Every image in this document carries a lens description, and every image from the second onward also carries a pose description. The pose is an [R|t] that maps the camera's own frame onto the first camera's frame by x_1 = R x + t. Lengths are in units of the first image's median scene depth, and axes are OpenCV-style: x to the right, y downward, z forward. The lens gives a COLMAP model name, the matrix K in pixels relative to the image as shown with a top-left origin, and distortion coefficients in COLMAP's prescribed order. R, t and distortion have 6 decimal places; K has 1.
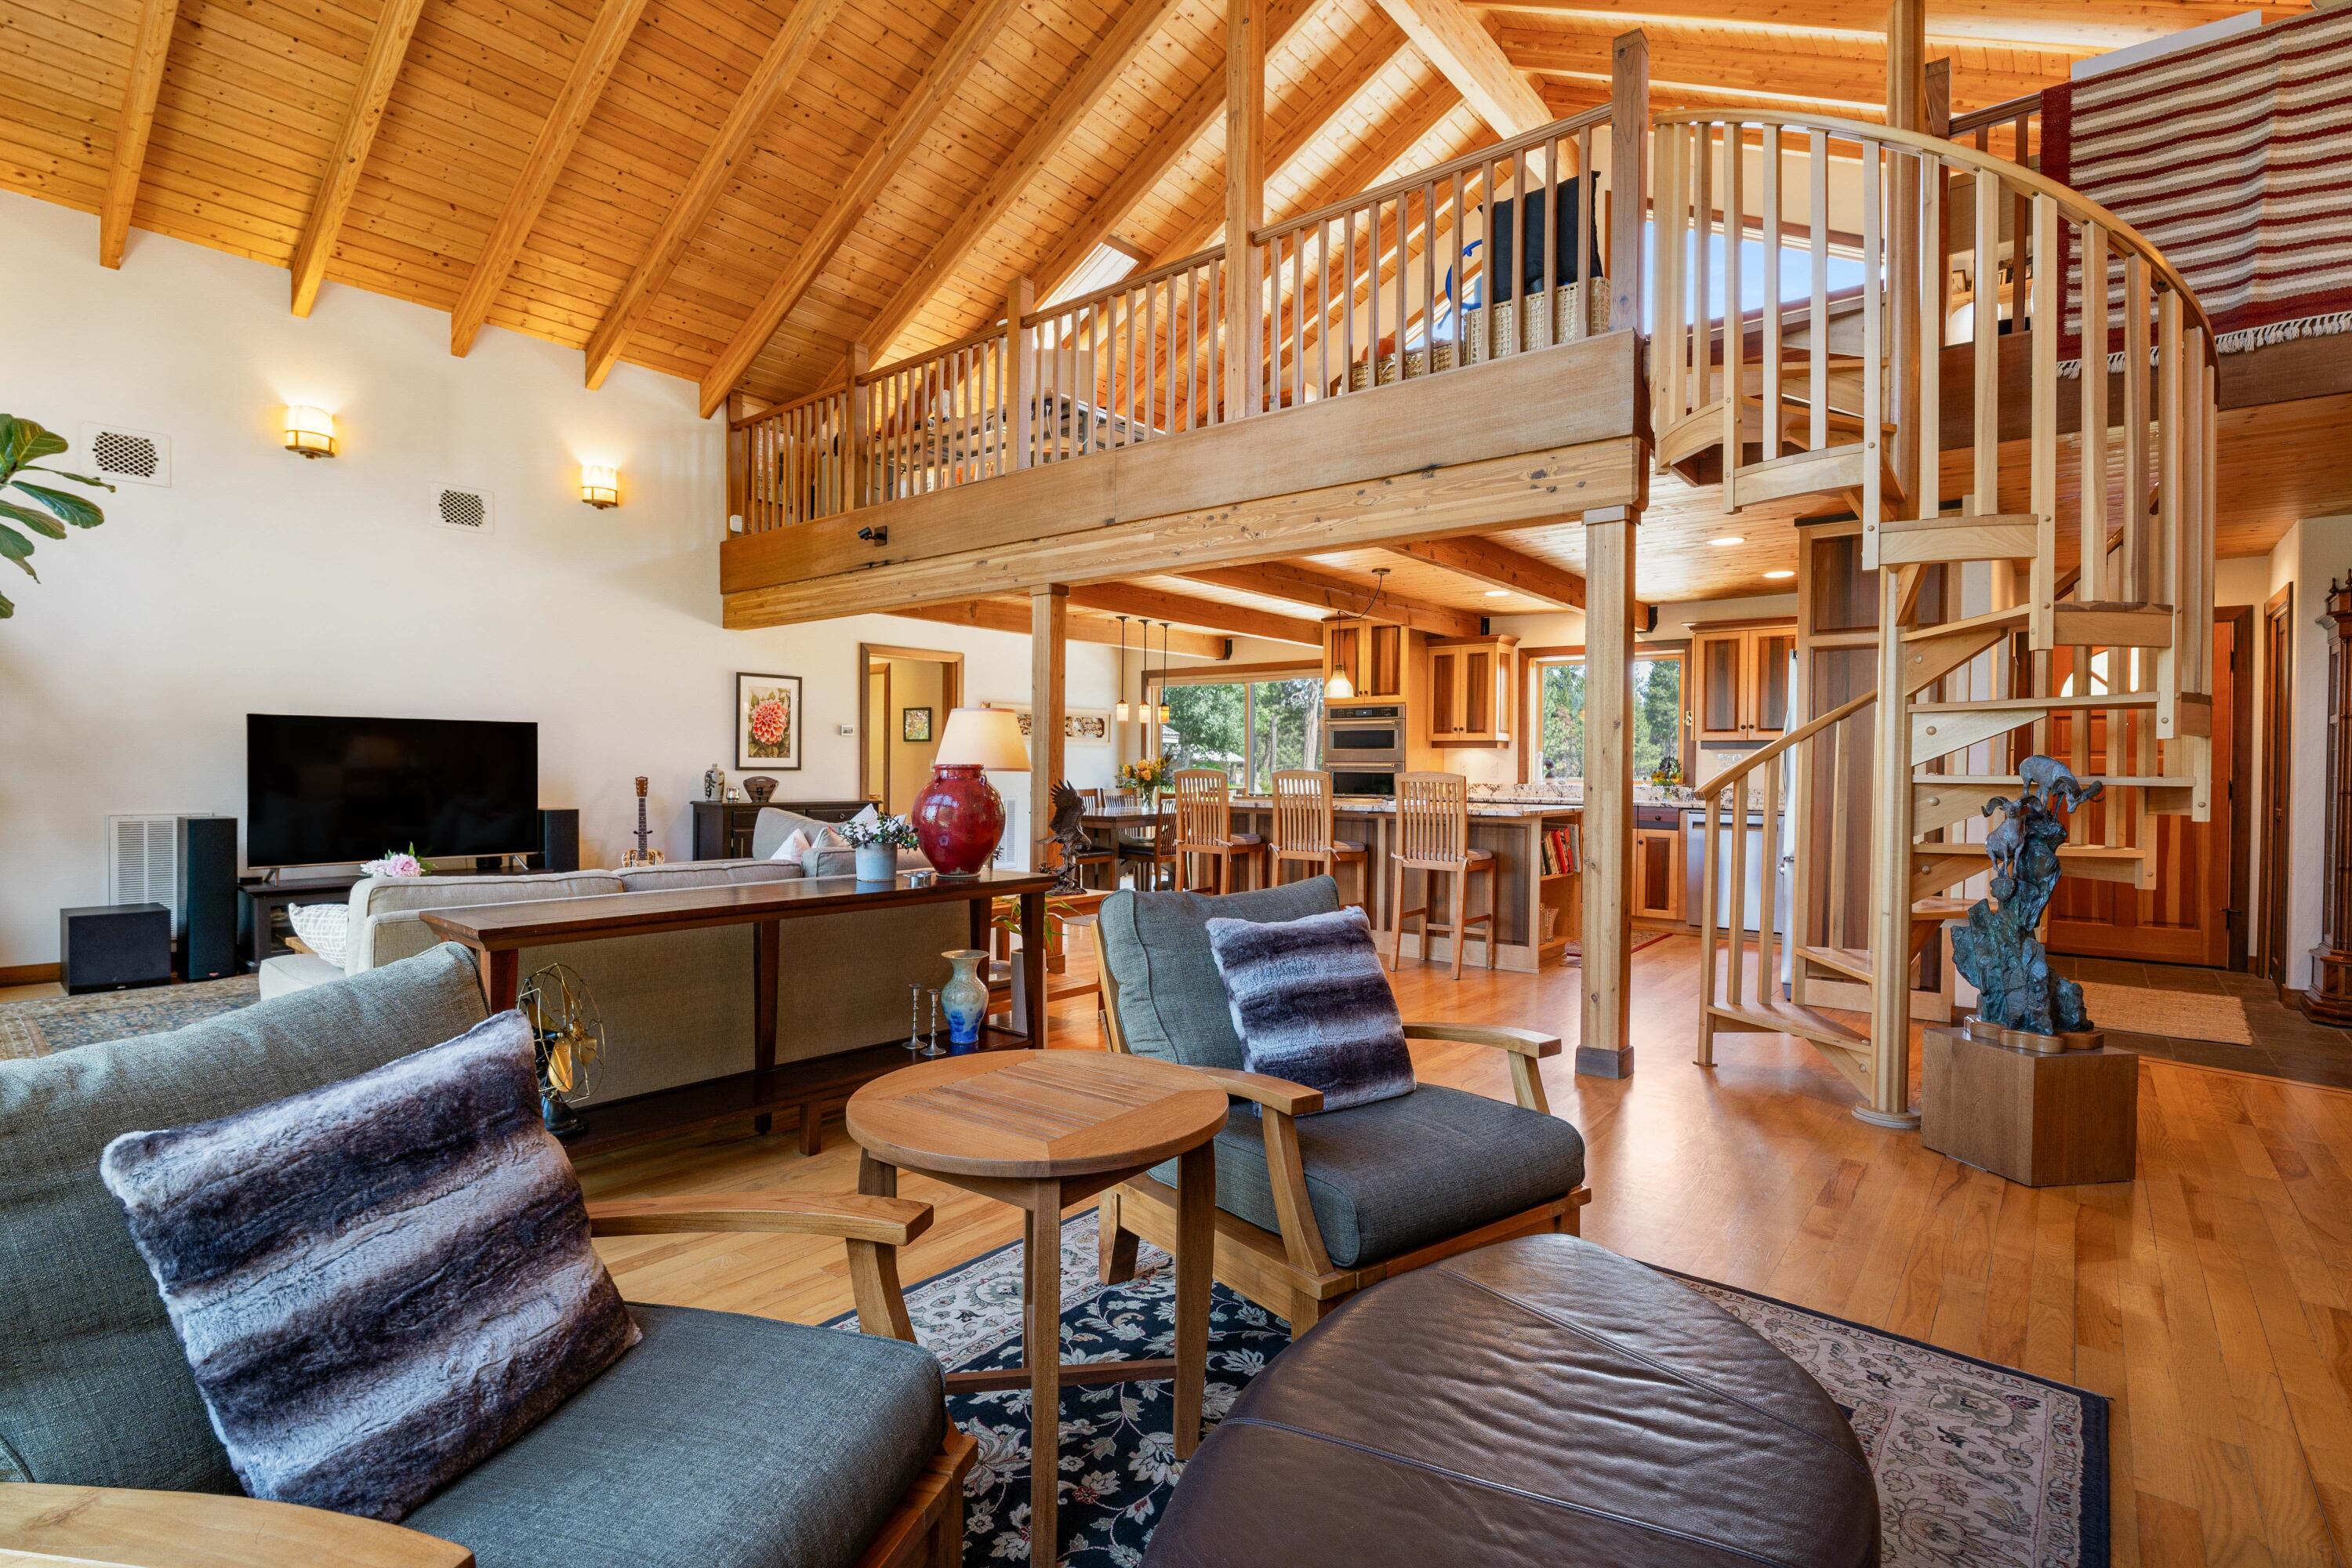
lens RADIAL K [[1136.7, 0, 1163.1], [0, 1136.7, 776.4], [0, 0, 1]] dist [-0.003808, -0.001161]
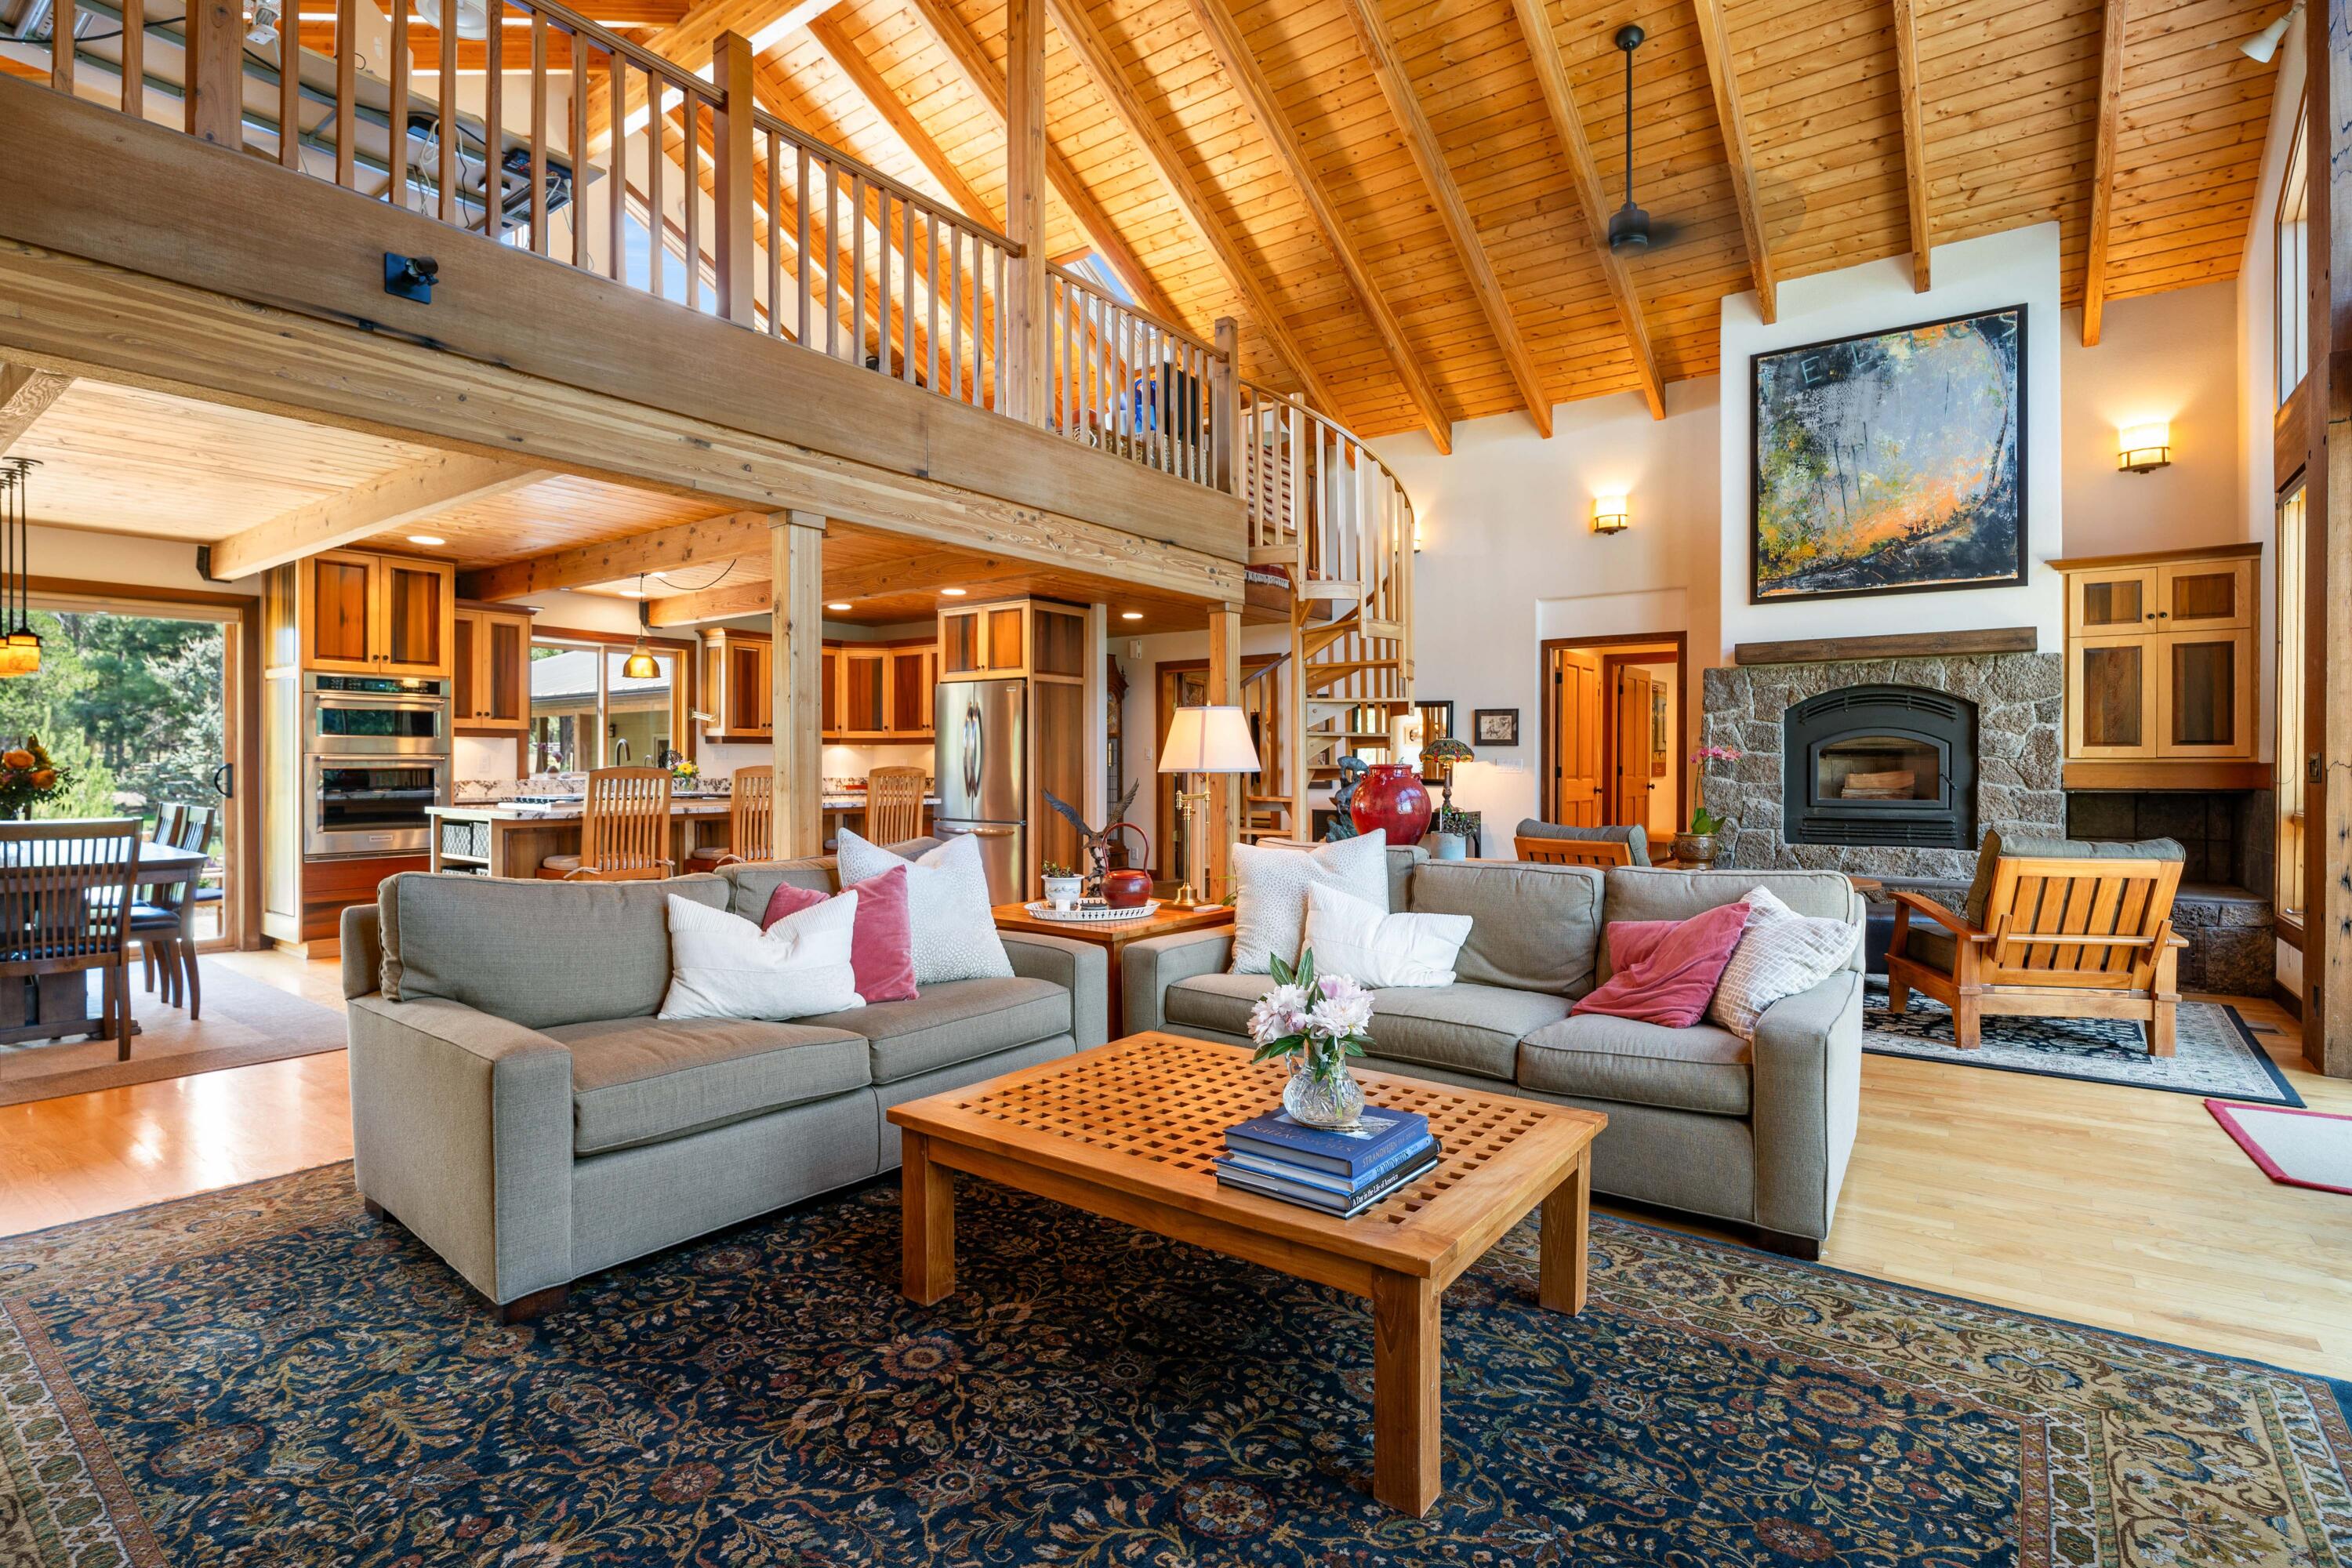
lens RADIAL K [[1110.8, 0, 1178.7], [0, 1110.8, 771.8], [0, 0, 1]] dist [-0.002188, -0.000726]
pose [[-0.057053, -0.014867, 0.998260, -0.565793], [0.007749, 0.999852, 0.015333, -0.008397], [-0.998341, 0.008610, -0.056930, 0.548833]]
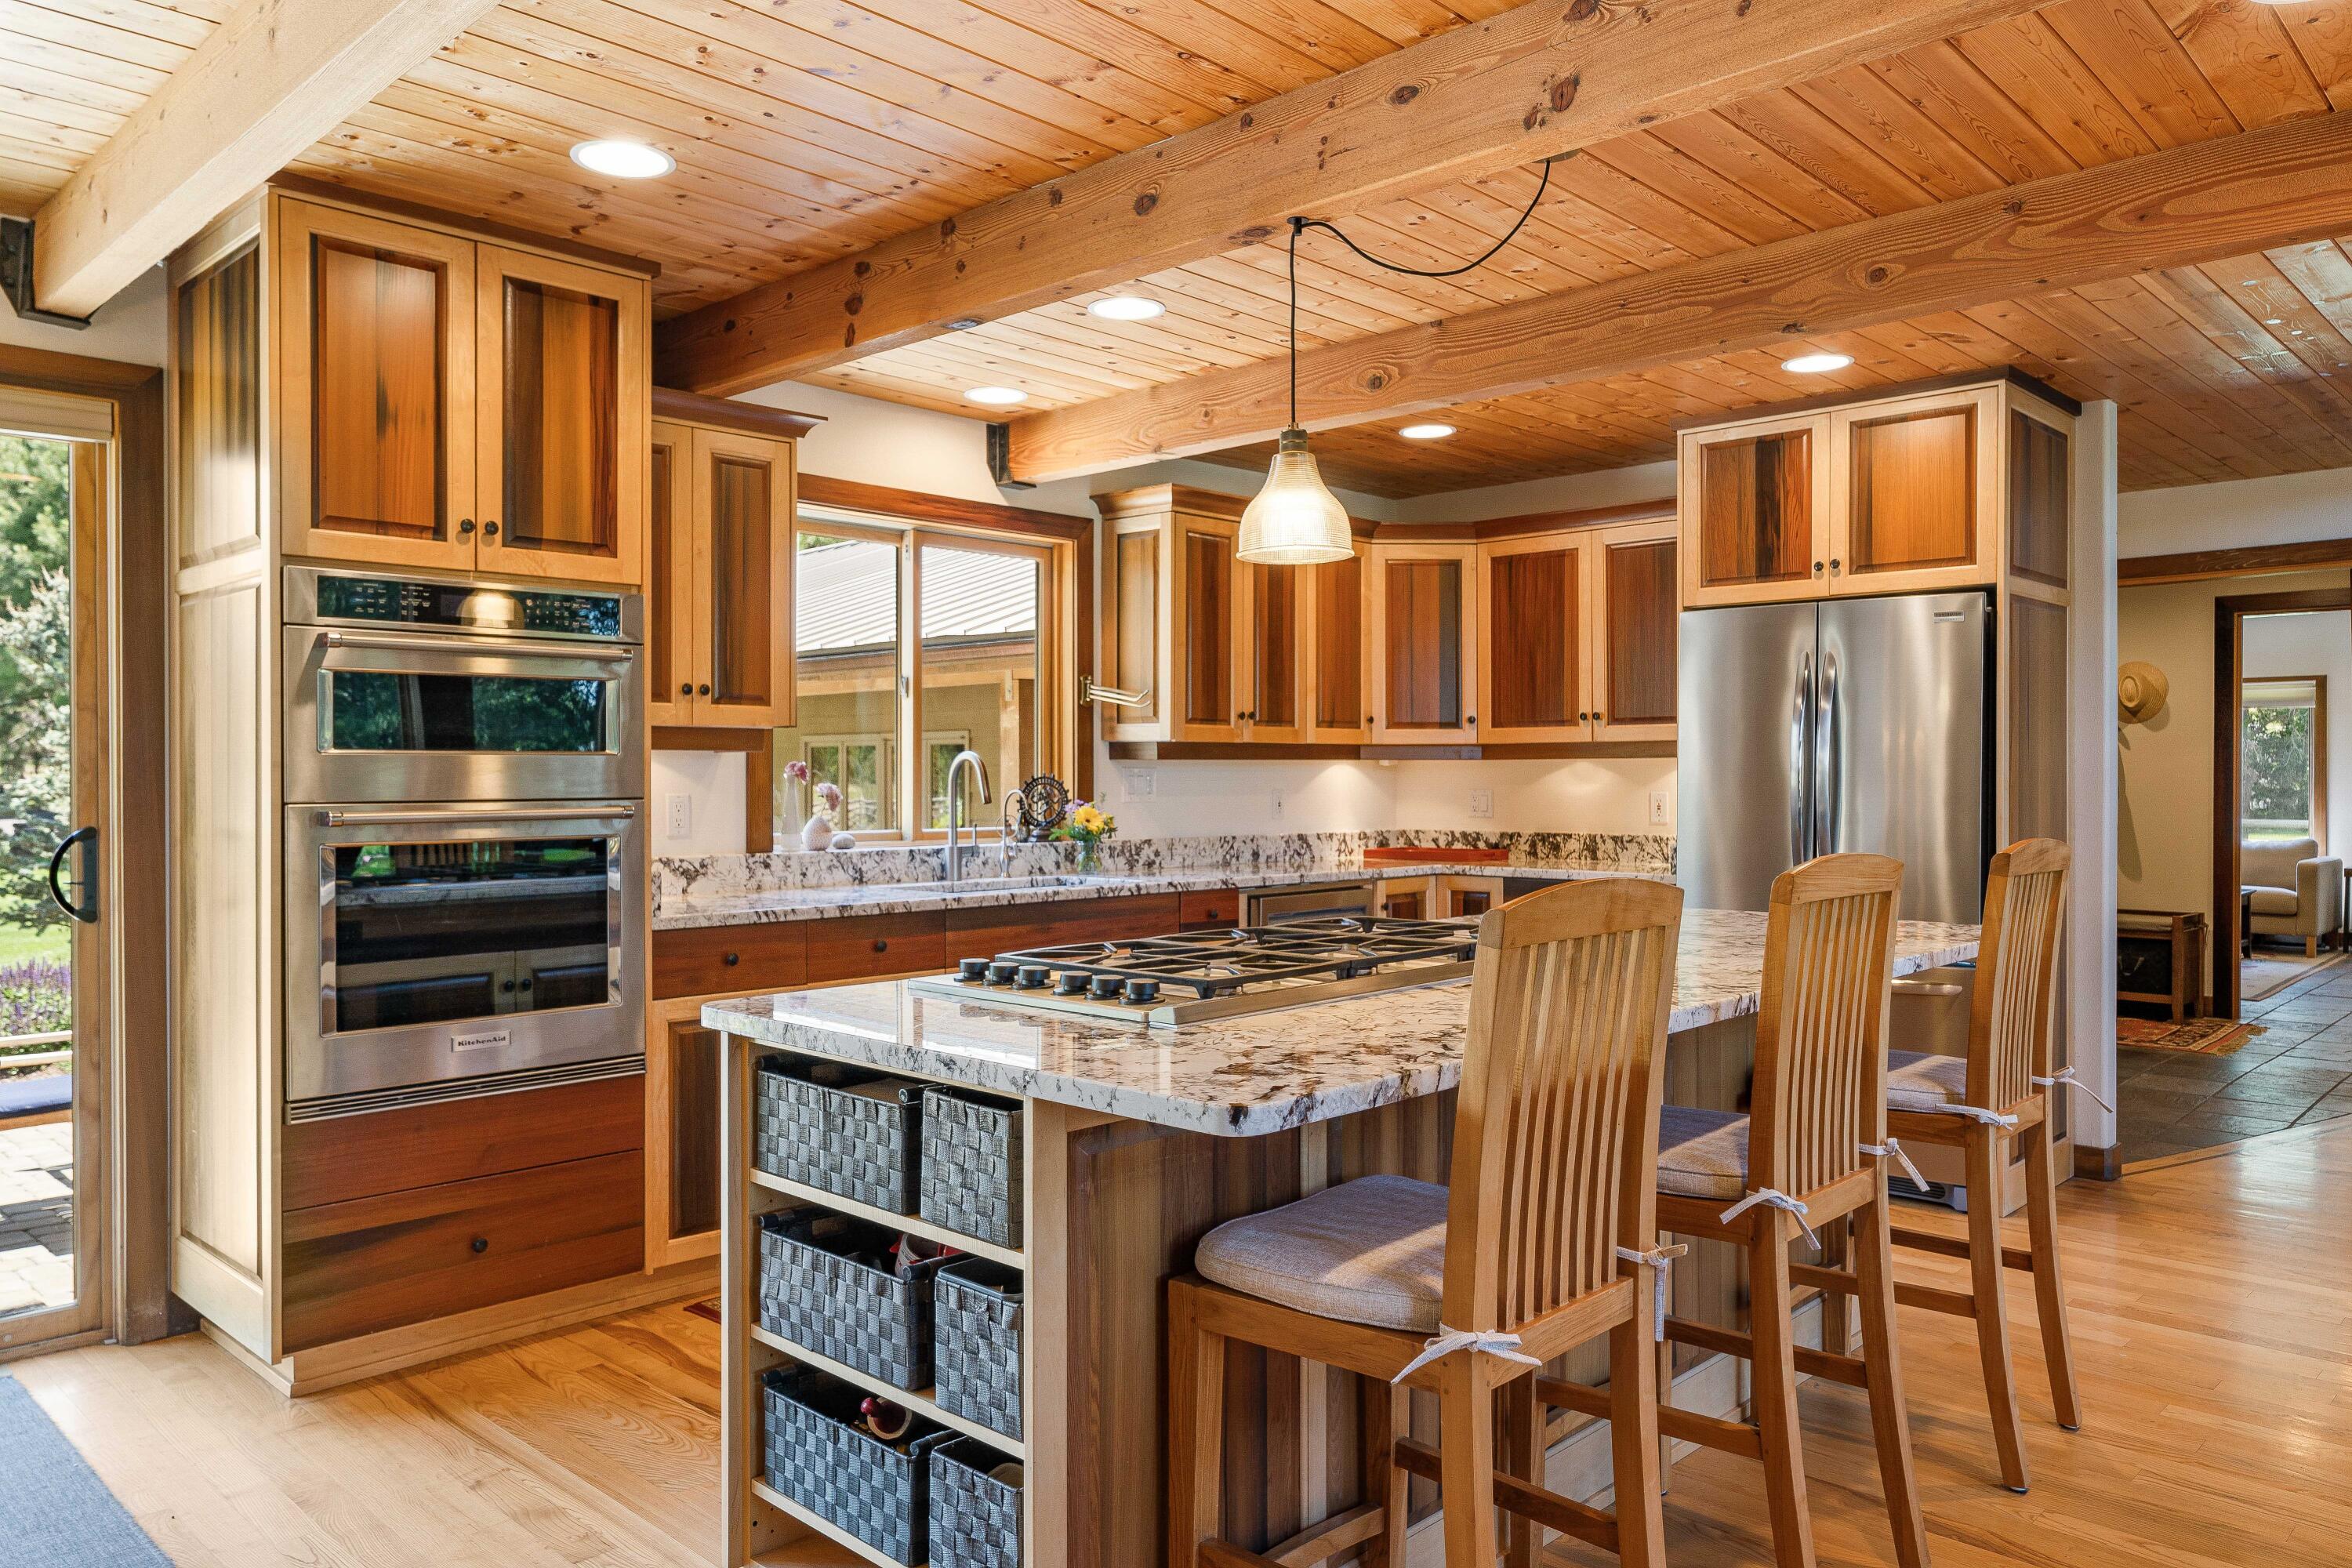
lens RADIAL K [[1622.0, 0, 1176.0], [0, 1622.0, 784.0], [0, 0, 1]] dist [0.000912, 0.006330]
pose [[0.078837, -0.014148, 0.996787, -0.175156], [0.012222, 0.999838, 0.013225, -0.019968], [-0.996813, 0.011140, 0.078997, 0.836109]]
